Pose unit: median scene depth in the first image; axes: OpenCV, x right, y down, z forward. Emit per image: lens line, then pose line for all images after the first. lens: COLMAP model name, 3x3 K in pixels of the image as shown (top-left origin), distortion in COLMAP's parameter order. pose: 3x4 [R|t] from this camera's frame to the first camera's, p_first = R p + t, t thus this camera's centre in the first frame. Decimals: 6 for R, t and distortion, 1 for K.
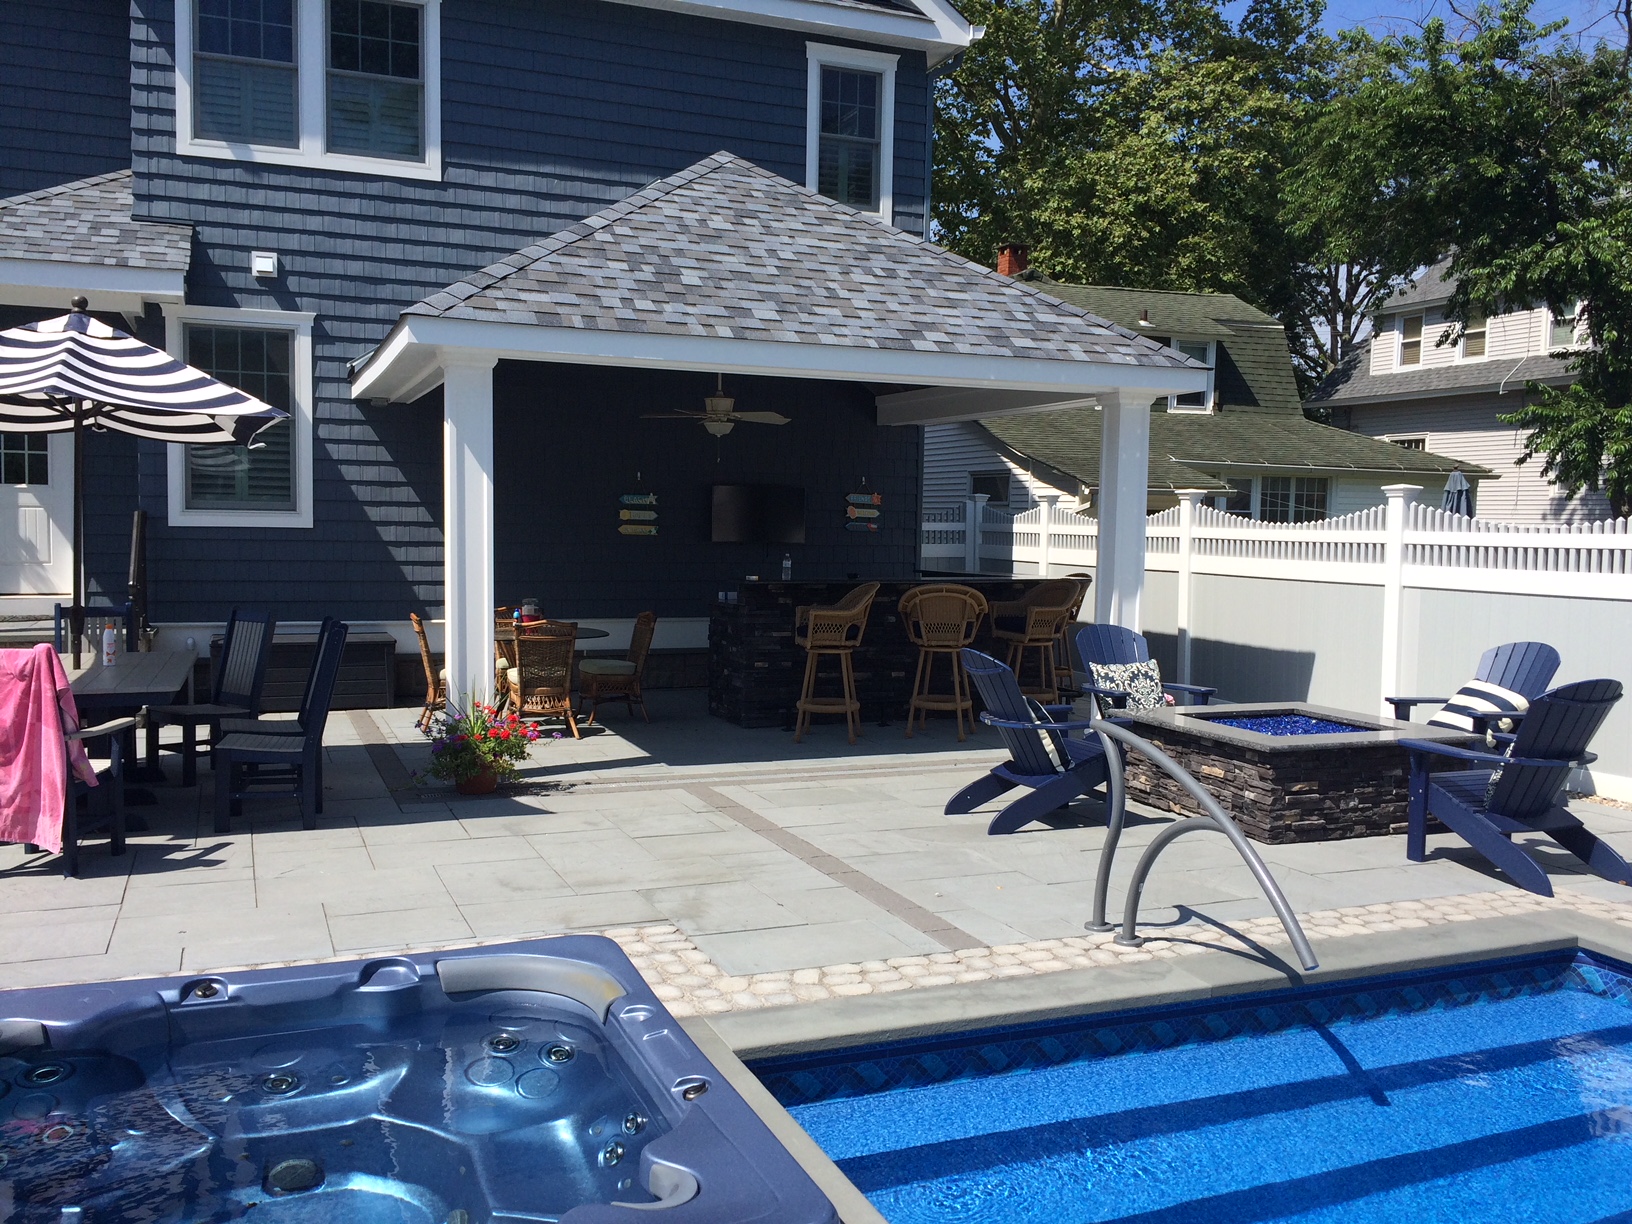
lens RADIAL K [[1395.5, 0, 816.0], [0, 1395.5, 612.0], [0, 0, 1]] dist [0.088316, -0.118511]
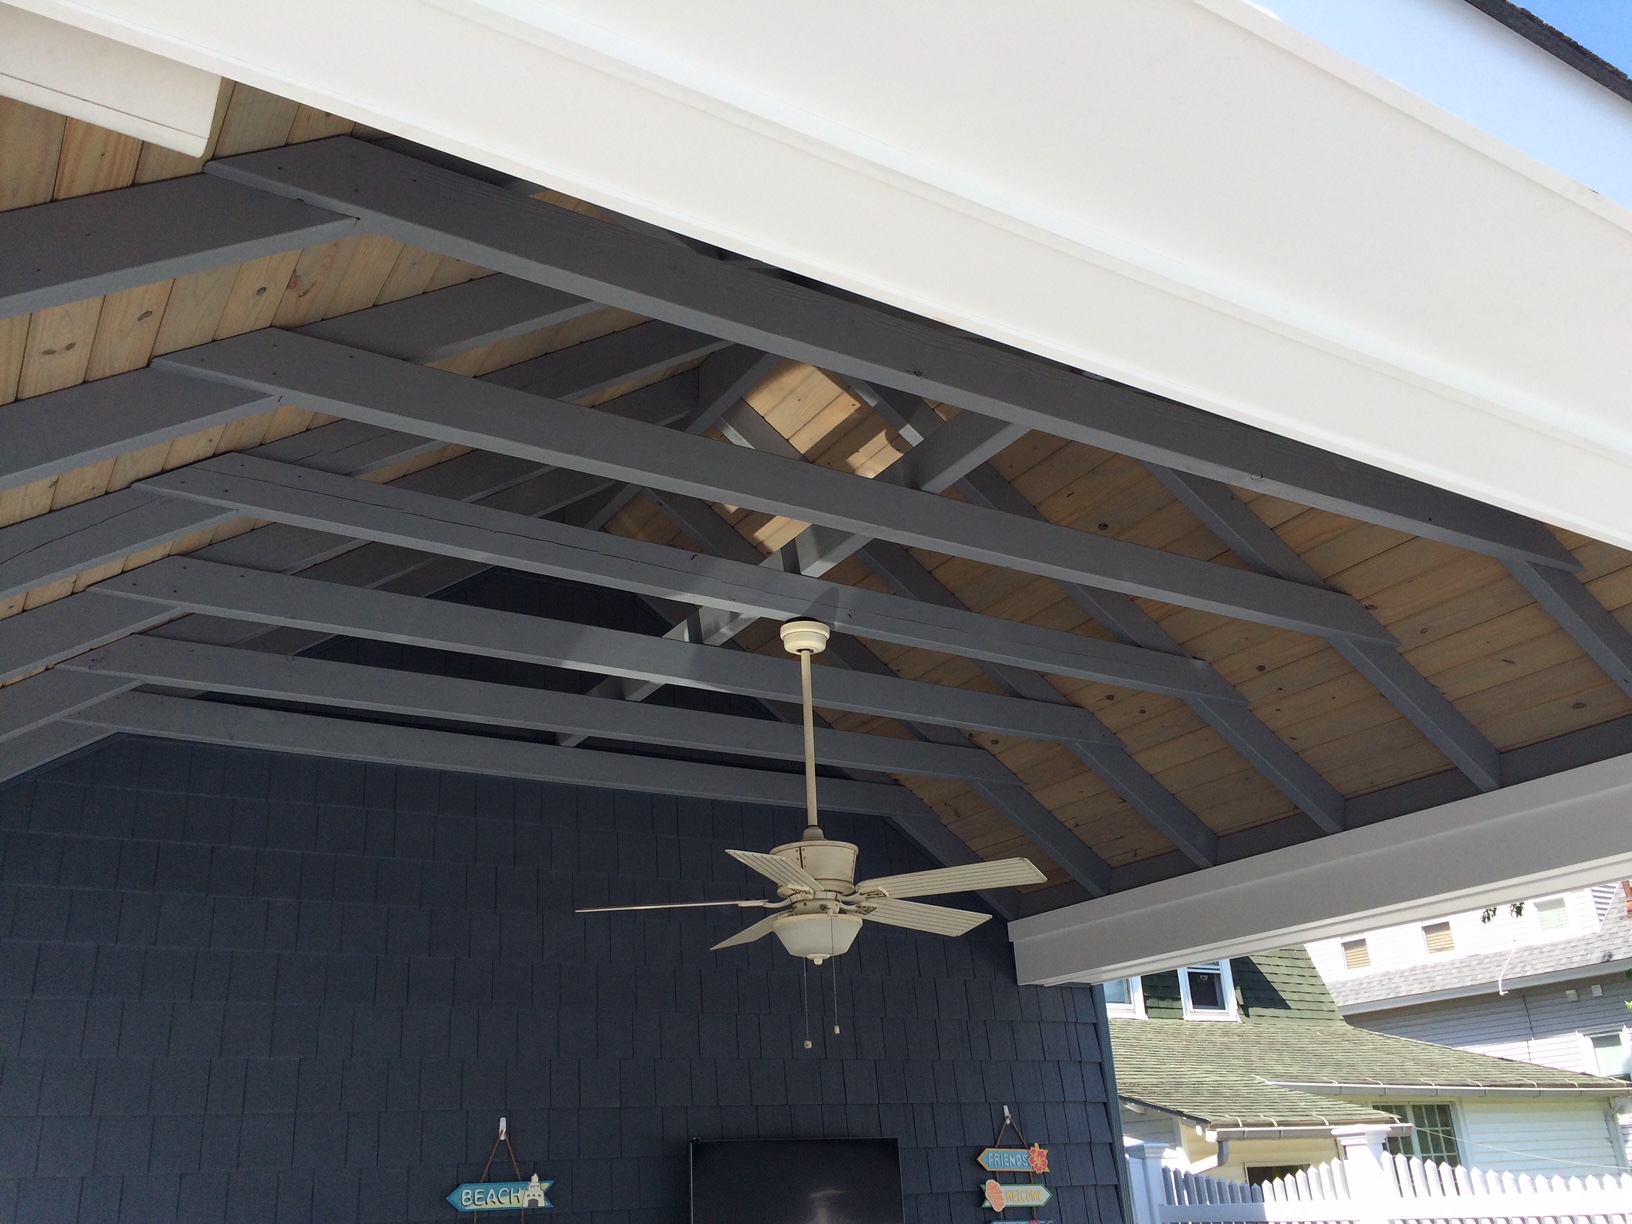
lens RADIAL K [[1395.5, 0, 816.0], [0, 1395.5, 612.0], [0, 0, 1]] dist [0.088316, -0.118511]
pose [[0.983349, 0.005623, 0.181640, -0.106938], [0.076812, 0.892986, -0.443481, -0.043219], [-0.164696, 0.450049, 0.877685, 0.548193]]
